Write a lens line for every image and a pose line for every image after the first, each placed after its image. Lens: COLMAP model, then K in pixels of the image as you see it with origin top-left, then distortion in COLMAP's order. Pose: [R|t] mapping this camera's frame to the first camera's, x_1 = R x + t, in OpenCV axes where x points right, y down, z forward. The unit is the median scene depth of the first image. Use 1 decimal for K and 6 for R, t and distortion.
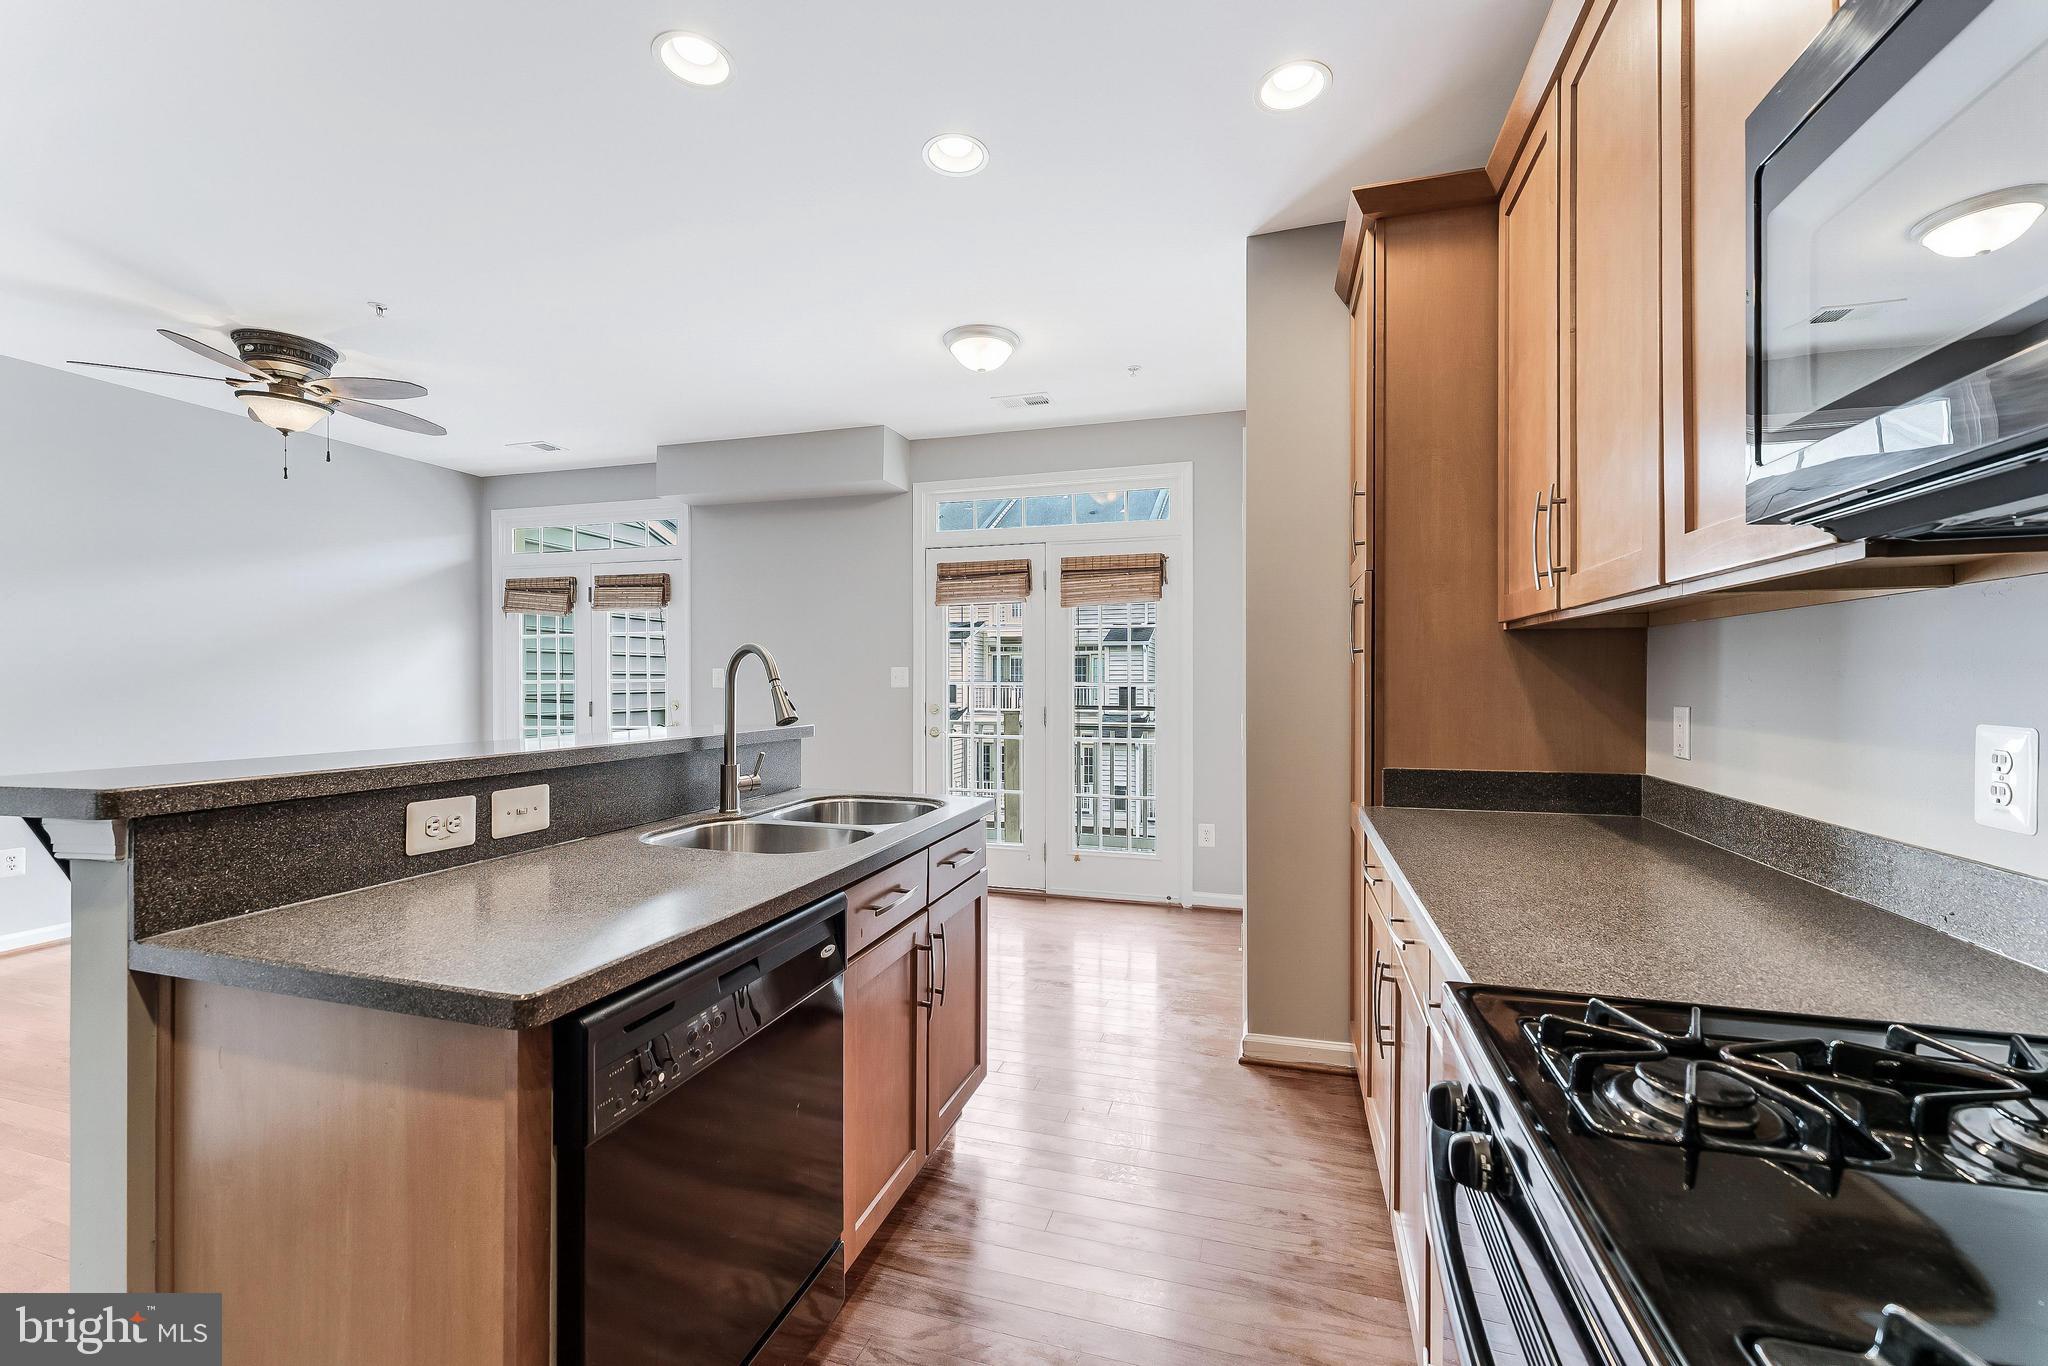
lens RADIAL K [[824.6, 0, 1025.8], [0, 824.6, 686.5], [0, 0, 1]] dist [0.004634, 0.000024]
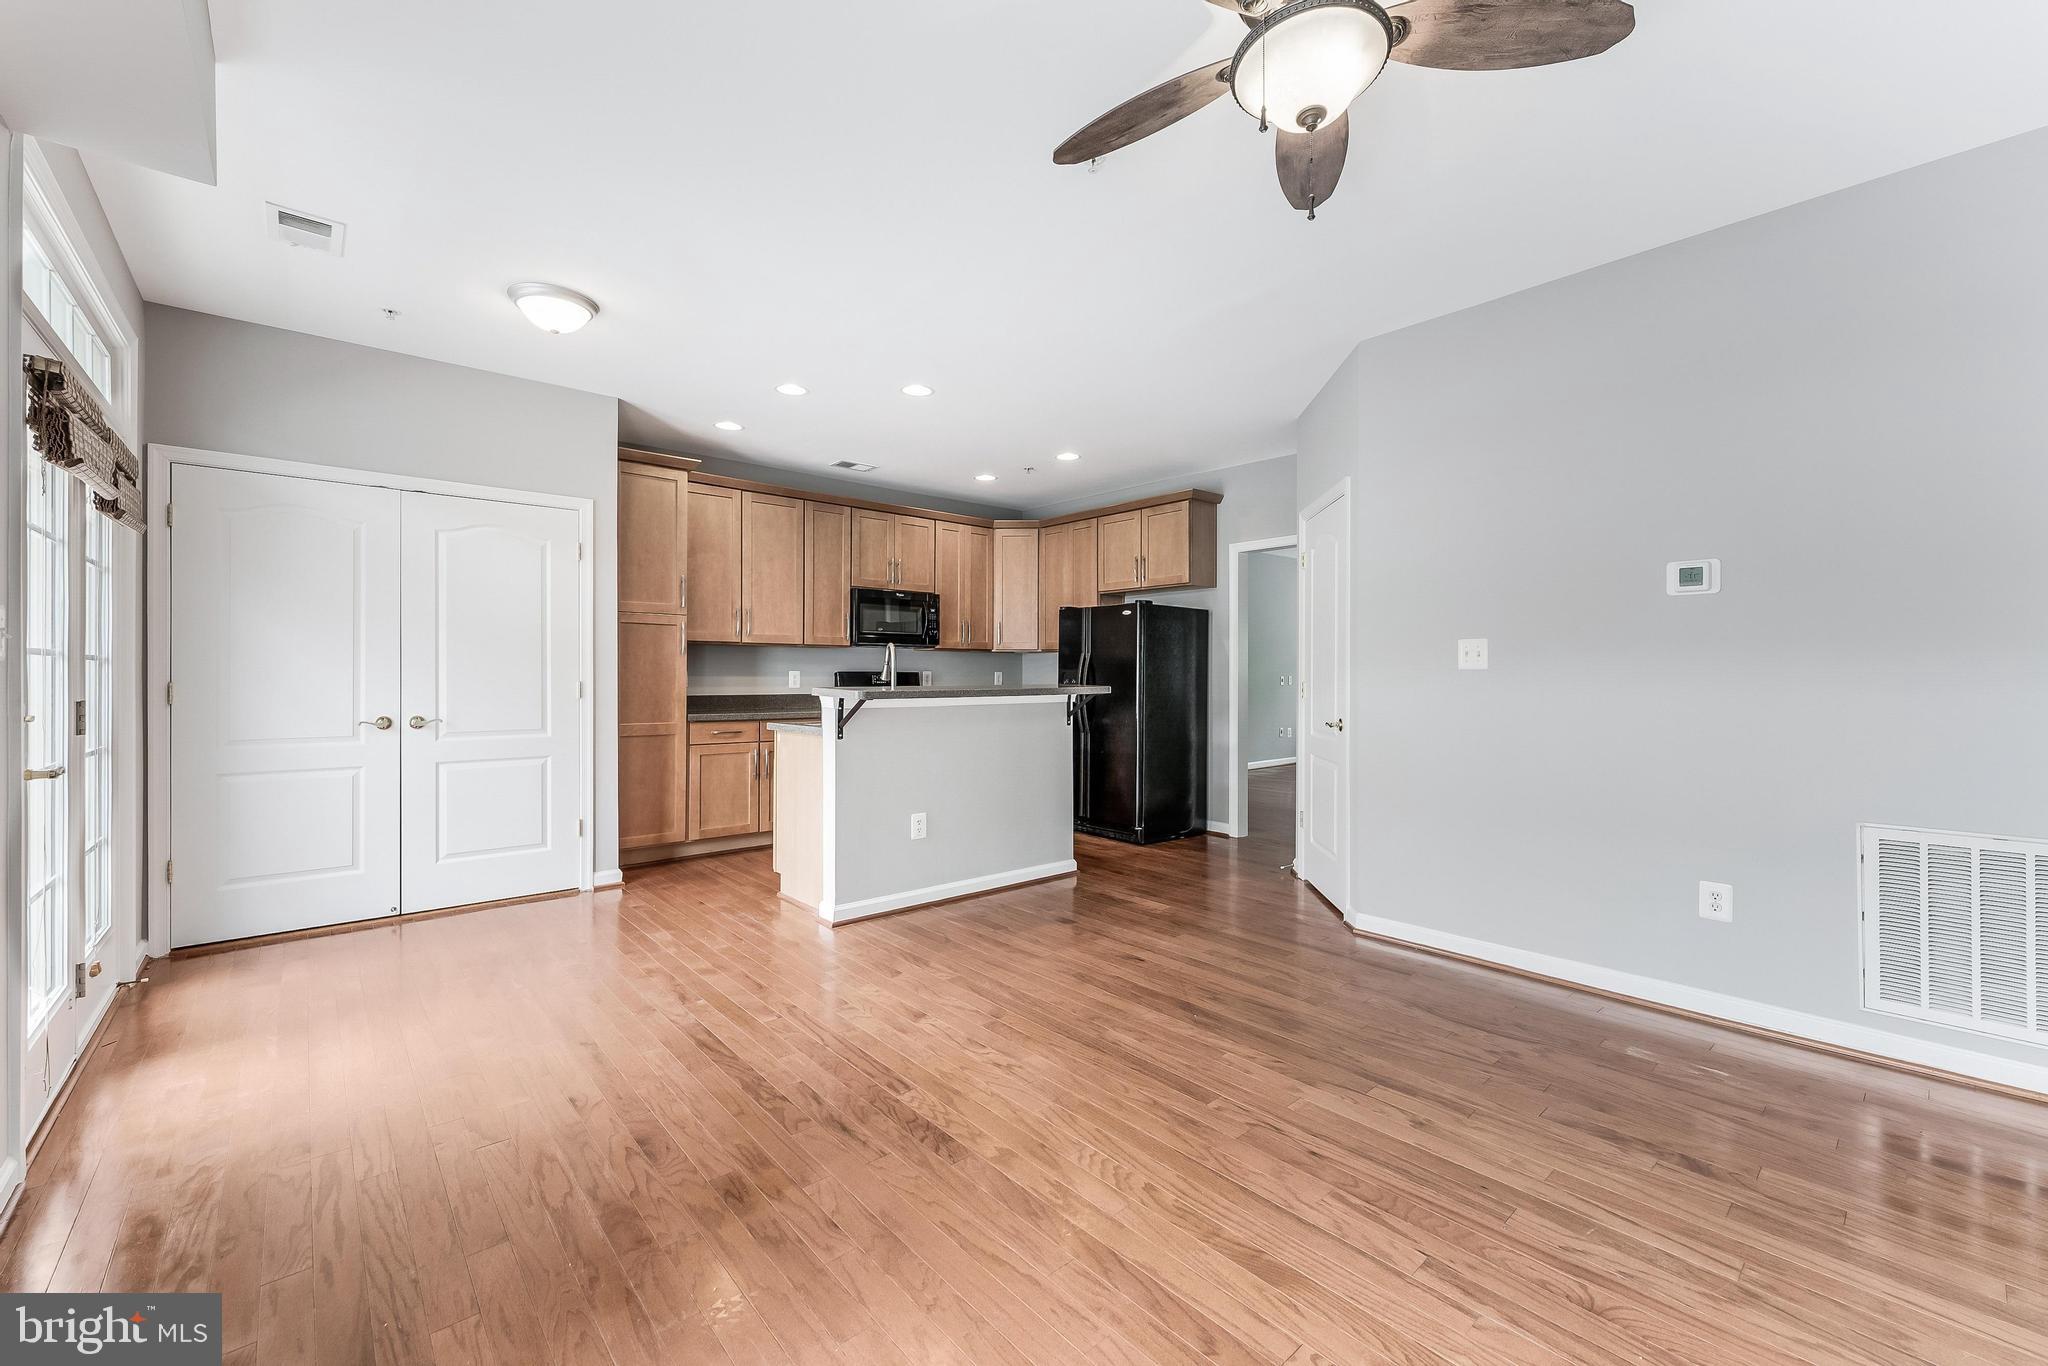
lens RADIAL K [[824.6, 0, 1025.7], [0, 824.6, 688.5], [0, 0, 1]] dist [0.004634, 0.000024]
pose [[-0.844631, -0.013110, 0.535188, -0.723448], [-0.000312, 0.999712, 0.023996, 0.005660], [-0.535348, 0.020101, -0.844392, 1.069812]]
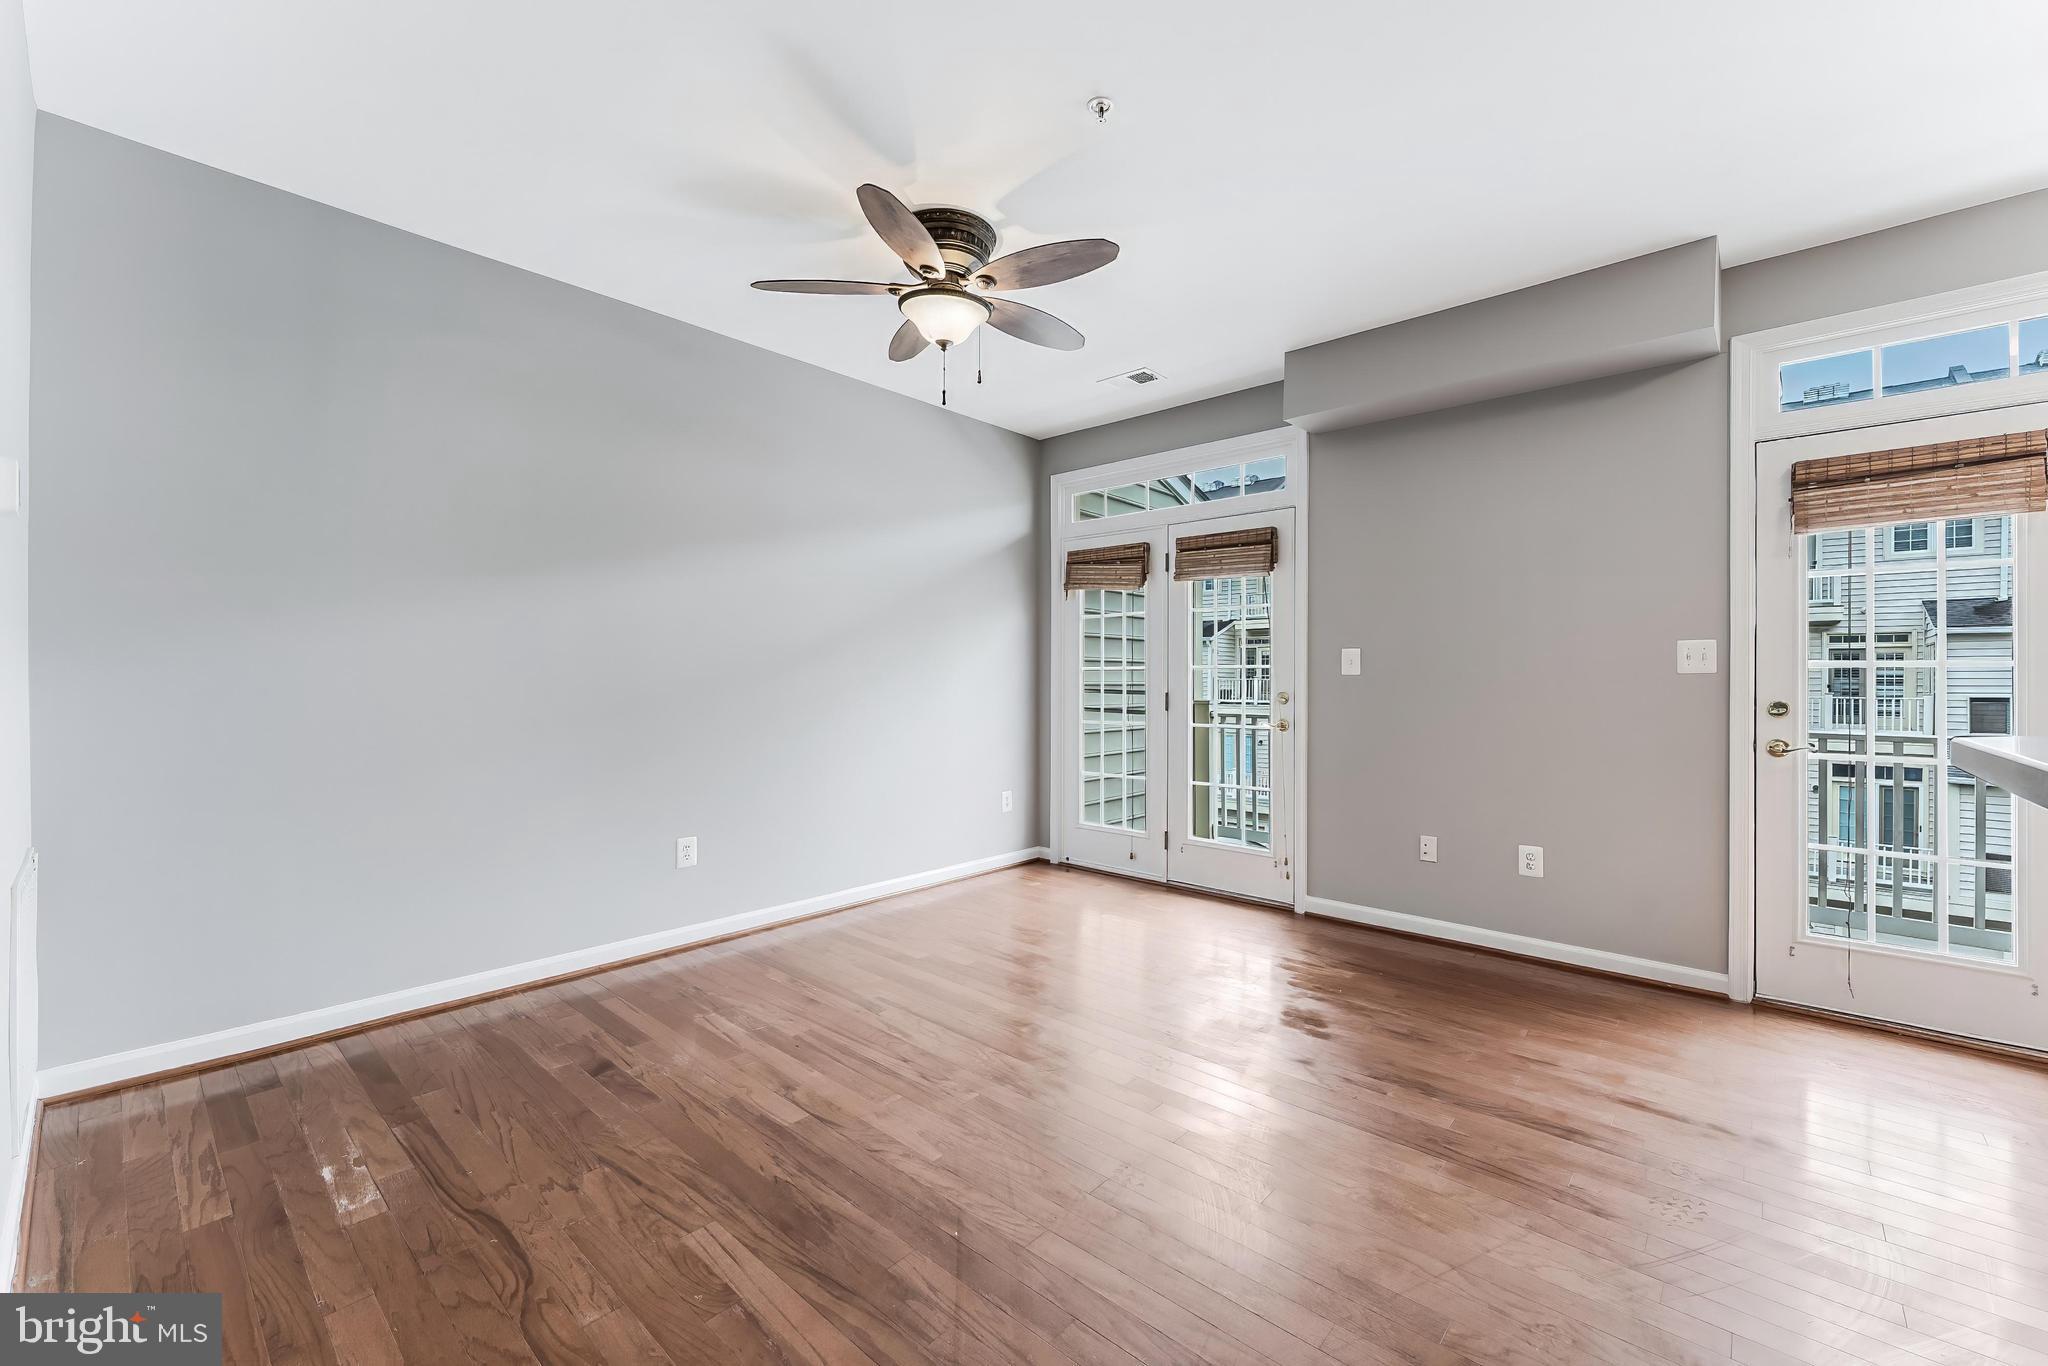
lens RADIAL K [[824.6, 0, 1034.1], [0, 824.6, 675.7], [0, 0, 1]] dist [0.004634, 0.000024]
pose [[0.907852, -0.000210, -0.419291, -0.347034], [-0.004931, 0.999925, -0.011177, 0.012398], [0.419262, 0.012215, 0.907783, 0.231370]]
